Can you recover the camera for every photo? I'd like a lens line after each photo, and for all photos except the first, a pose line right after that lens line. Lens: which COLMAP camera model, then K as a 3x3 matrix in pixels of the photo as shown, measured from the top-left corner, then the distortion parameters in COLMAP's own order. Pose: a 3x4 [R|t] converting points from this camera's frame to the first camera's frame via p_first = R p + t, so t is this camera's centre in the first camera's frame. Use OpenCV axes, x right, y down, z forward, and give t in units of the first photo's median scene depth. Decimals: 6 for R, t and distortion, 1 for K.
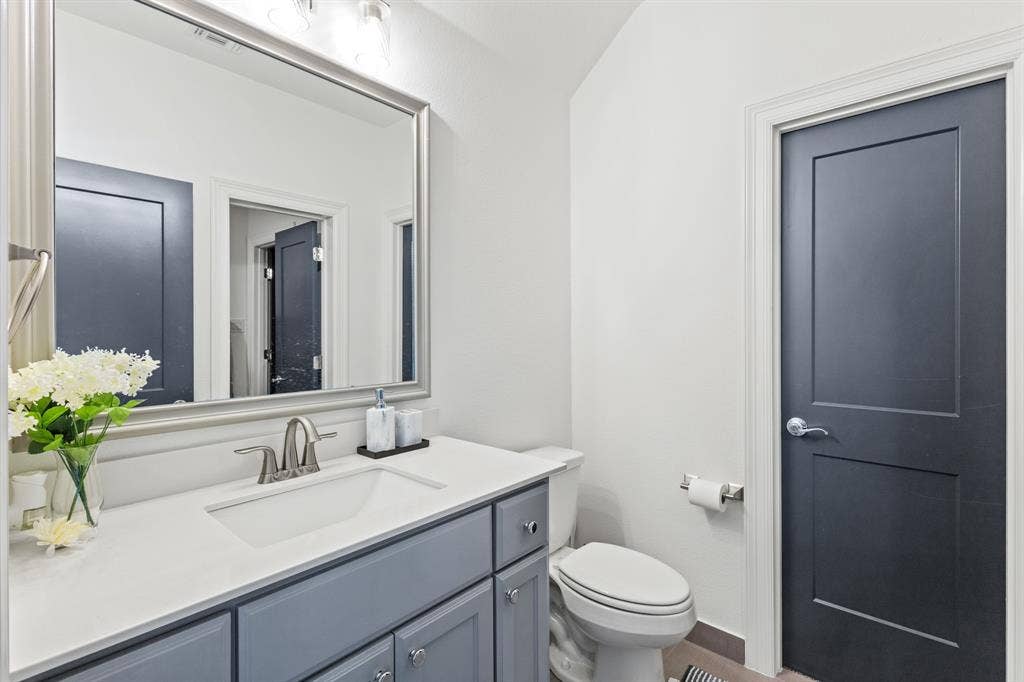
lens RADIAL K [[474.9, 0, 512.6], [0, 474.9, 321.4], [0, 0, 1]] dist [0.008114, -0.000240]
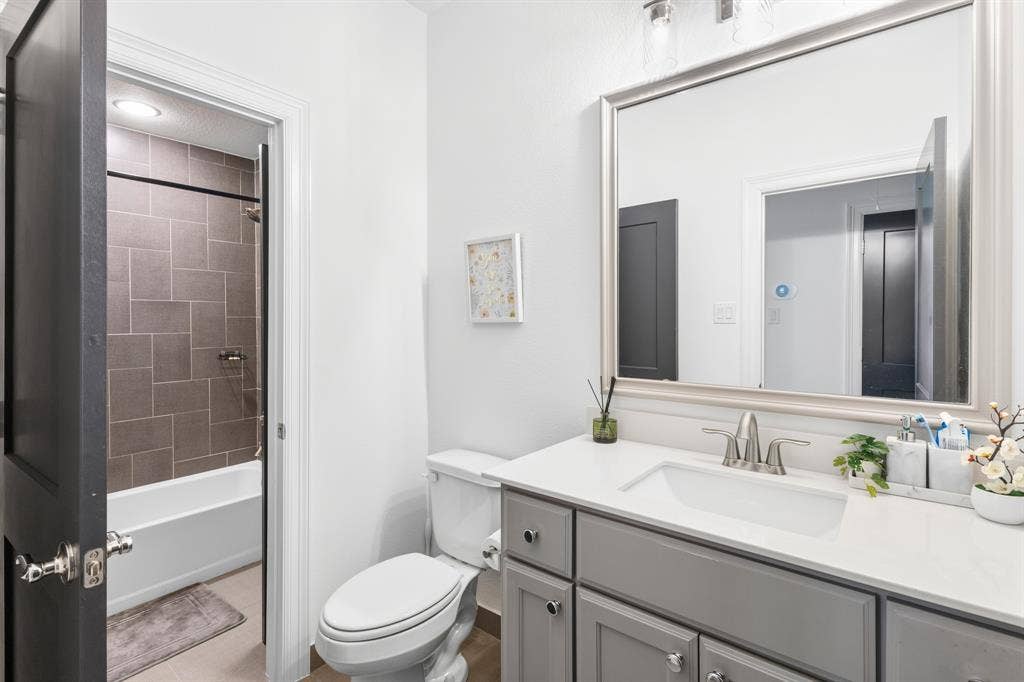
lens RADIAL K [[474.9, 0, 512.6], [0, 474.9, 321.4], [0, 0, 1]] dist [0.008114, -0.000240]
pose [[0.059686, -0.007176, -0.998191, 0.590061], [0.013328, 0.999891, -0.006391, 0.005442], [0.998128, -0.012922, 0.059775, 0.461875]]
